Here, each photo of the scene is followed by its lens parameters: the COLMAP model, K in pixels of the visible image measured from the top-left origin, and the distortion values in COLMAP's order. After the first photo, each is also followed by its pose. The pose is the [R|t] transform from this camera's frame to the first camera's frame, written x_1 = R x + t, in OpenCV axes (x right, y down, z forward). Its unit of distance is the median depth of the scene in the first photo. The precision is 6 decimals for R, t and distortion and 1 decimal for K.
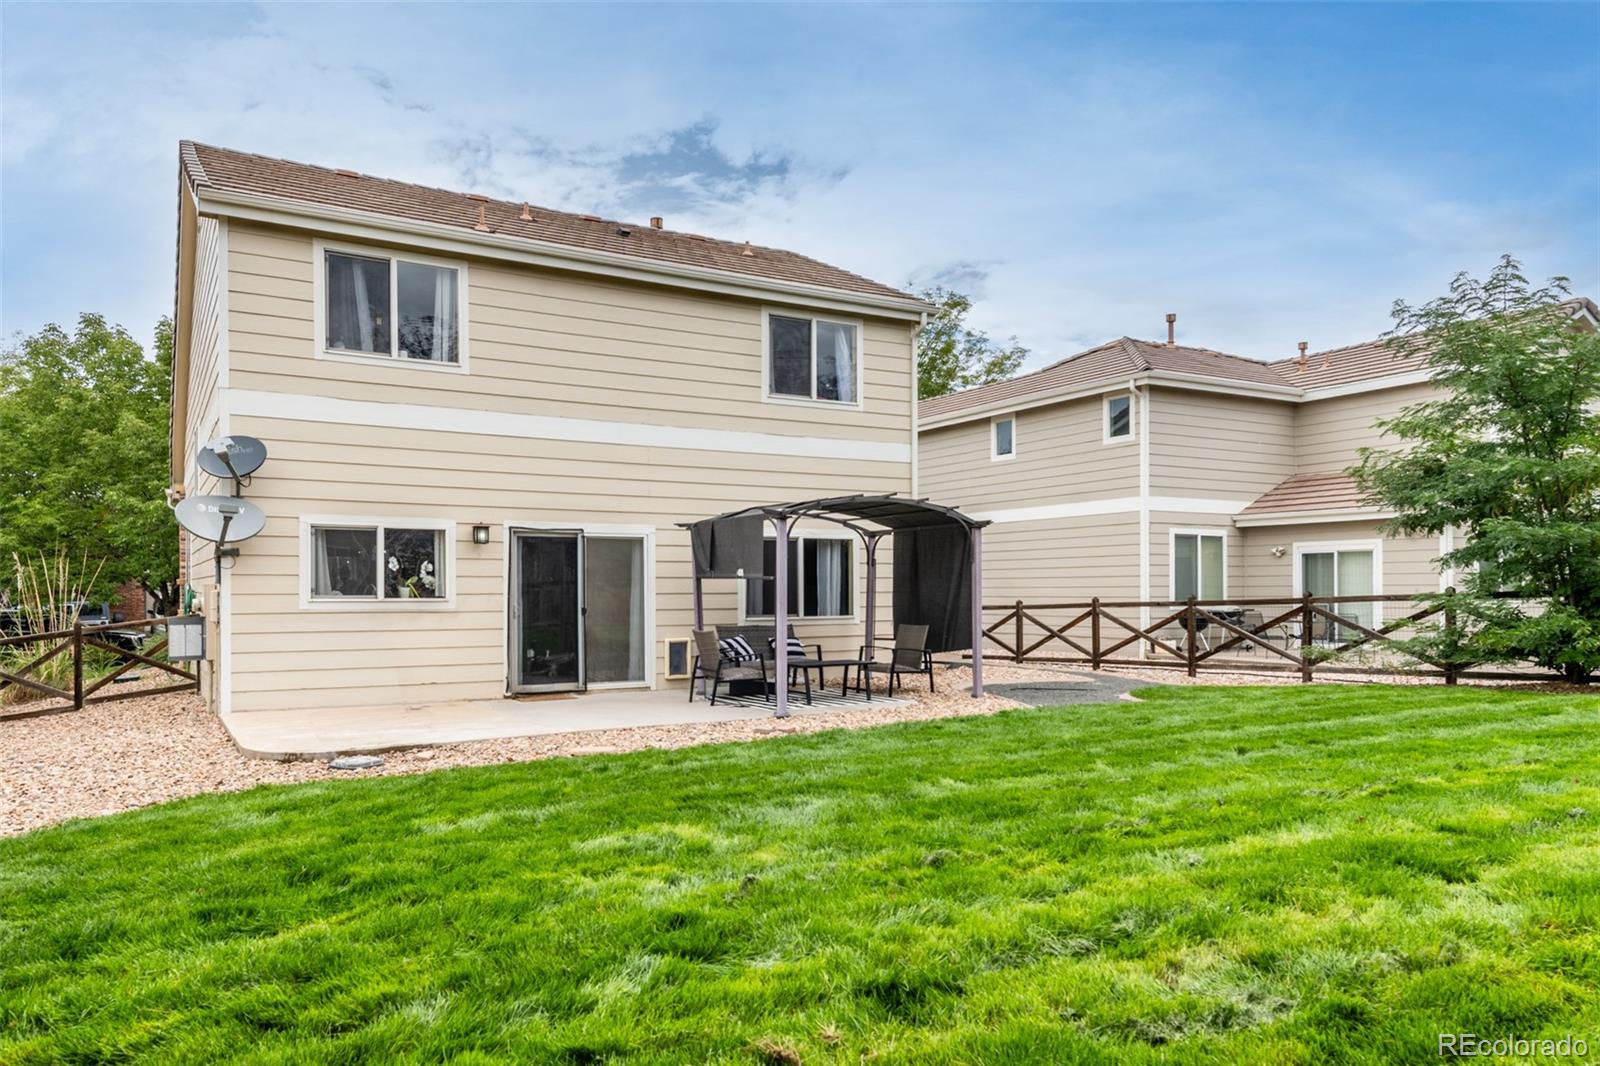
lens RADIAL K [[842.4, 0, 792.1], [0, 842.4, 574.3], [0, 0, 1]] dist [0.003665, 0.000175]
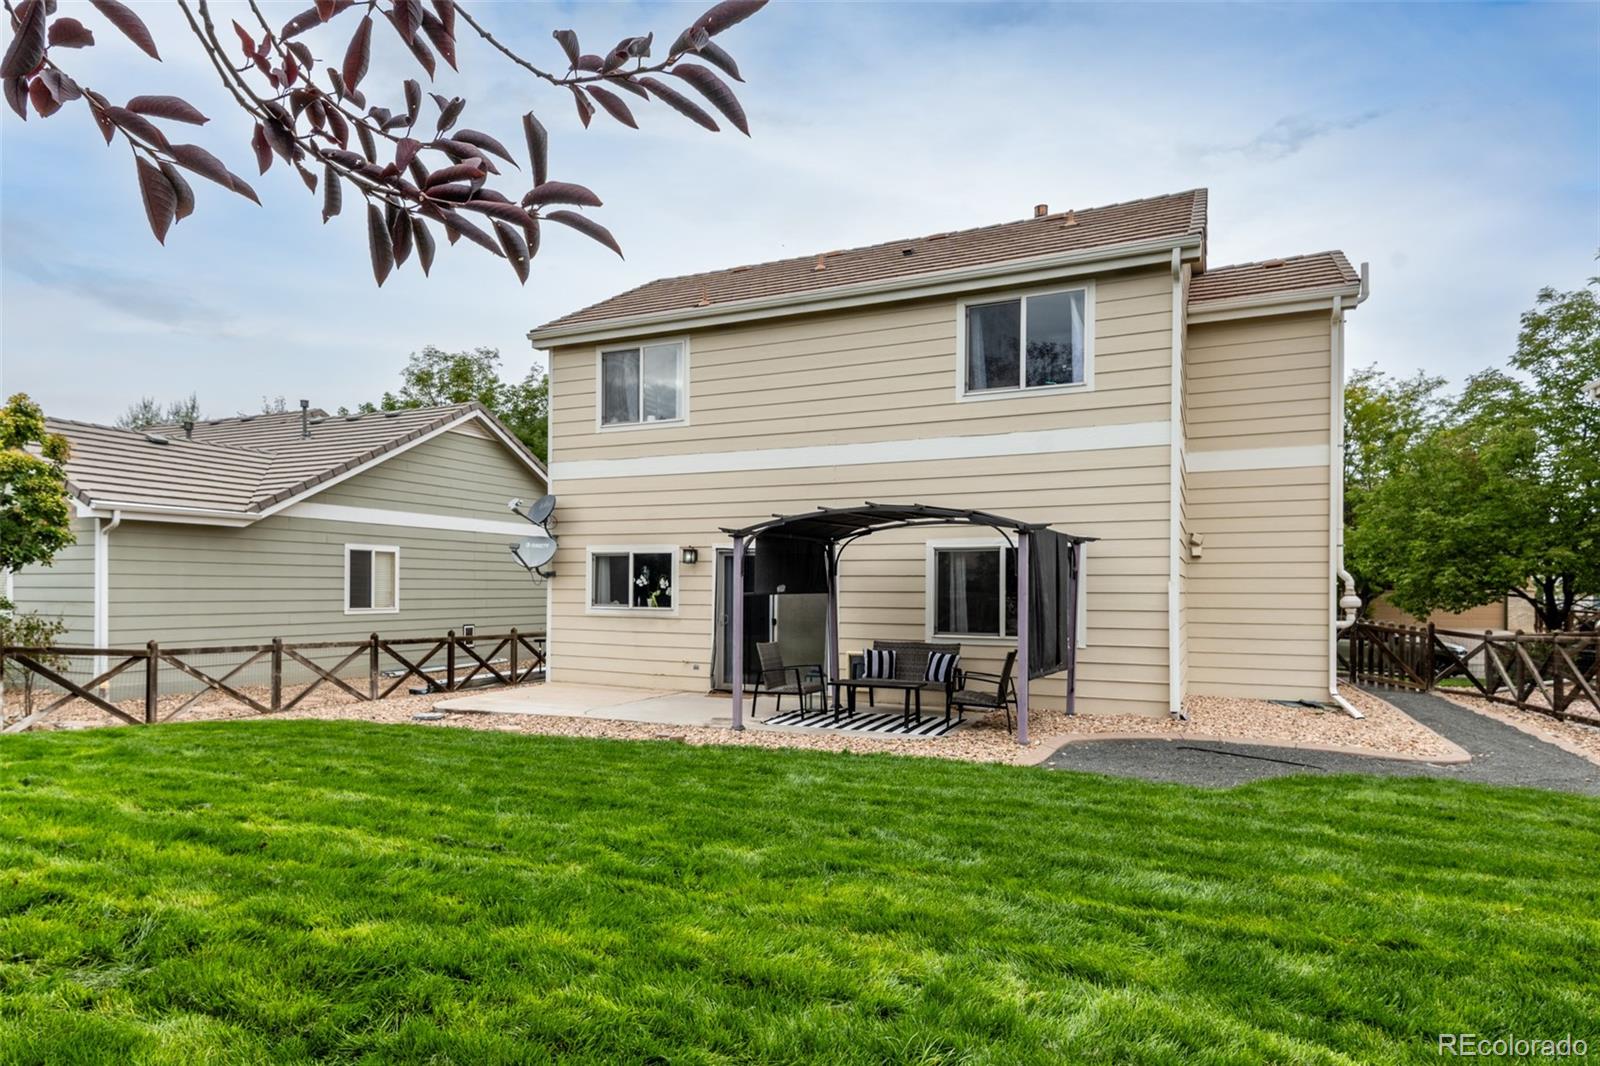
lens RADIAL K [[843.2, 0, 863.6], [0, 843.2, 589.6], [0, 0, 1]] dist [-0.017176, -0.000297]
pose [[0.675236, 0.003572, -0.737593, 0.574835], [0.003082, 0.999966, 0.007664, -0.005876], [0.737595, -0.007448, 0.675202, 0.293393]]
